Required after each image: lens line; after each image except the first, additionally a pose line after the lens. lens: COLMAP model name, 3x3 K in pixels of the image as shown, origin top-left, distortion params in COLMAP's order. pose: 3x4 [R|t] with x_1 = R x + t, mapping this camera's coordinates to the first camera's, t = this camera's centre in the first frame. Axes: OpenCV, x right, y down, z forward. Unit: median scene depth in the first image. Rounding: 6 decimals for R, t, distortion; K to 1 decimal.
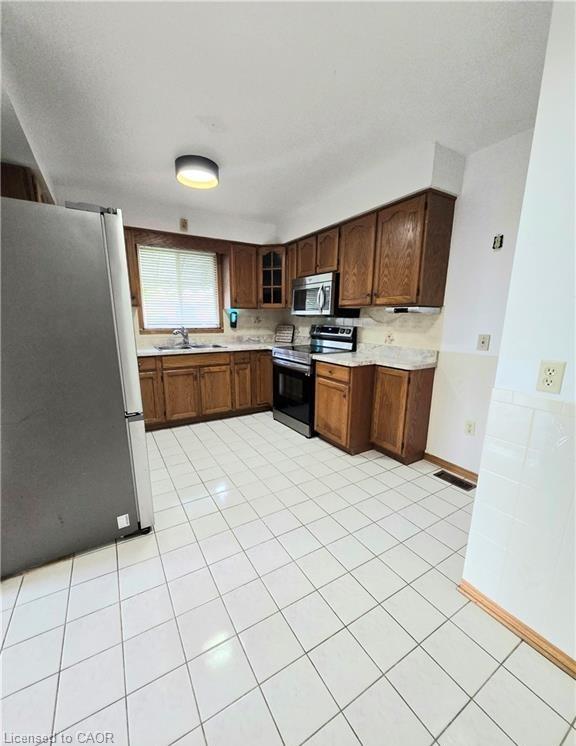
lens RADIAL K [[297.2, 0, 289.7], [0, 297.2, 375.4], [0, 0, 1]] dist [-0.005656, -0.000170]
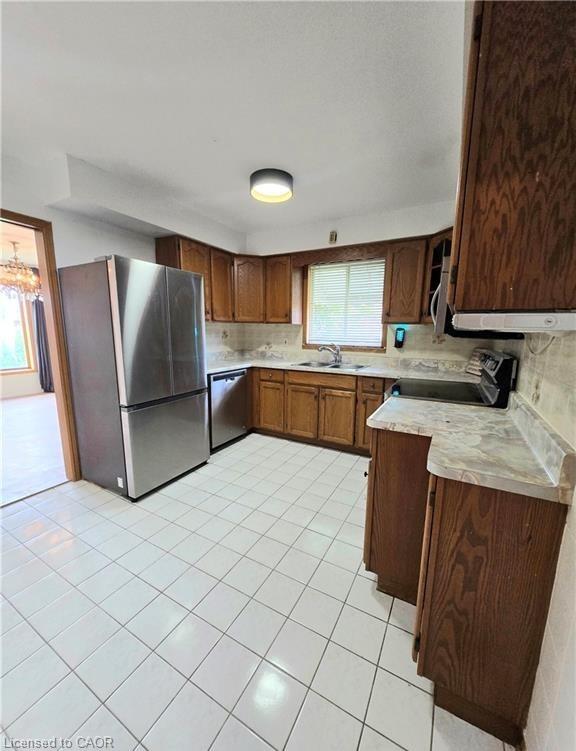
lens RADIAL K [[299.2, 0, 291.0], [0, 299.2, 378.5], [0, 0, 1]] dist [-0.005656, -0.000170]
pose [[0.494450, 0.137992, -0.858182, 0.415152], [-0.179685, 0.982218, 0.054409, -0.082325], [0.850431, 0.127300, 0.510453, 0.411907]]
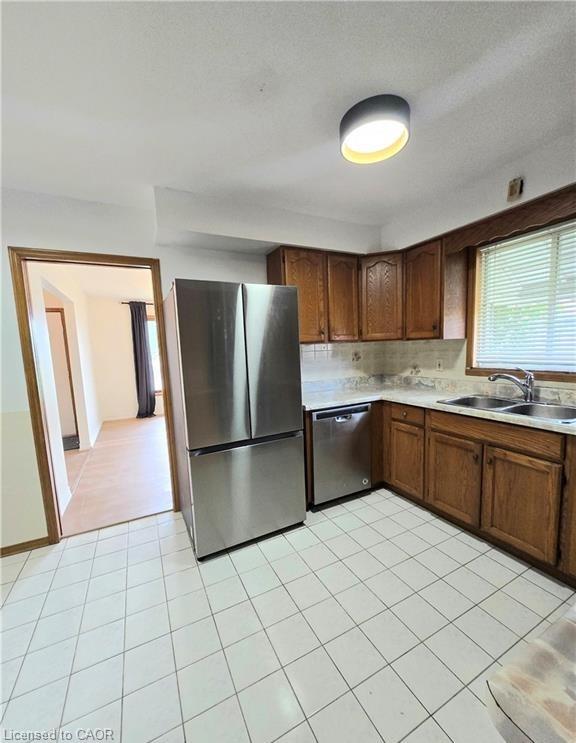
lens RADIAL K [[296.0, 0, 290.8], [0, 296.0, 379.8], [0, 0, 1]] dist [-0.005656, -0.000170]
pose [[-0.088147, 0.100662, -0.991008, 0.235778], [-0.158722, 0.980750, 0.113738, -0.137927], [0.983381, 0.167321, -0.070472, 0.621441]]
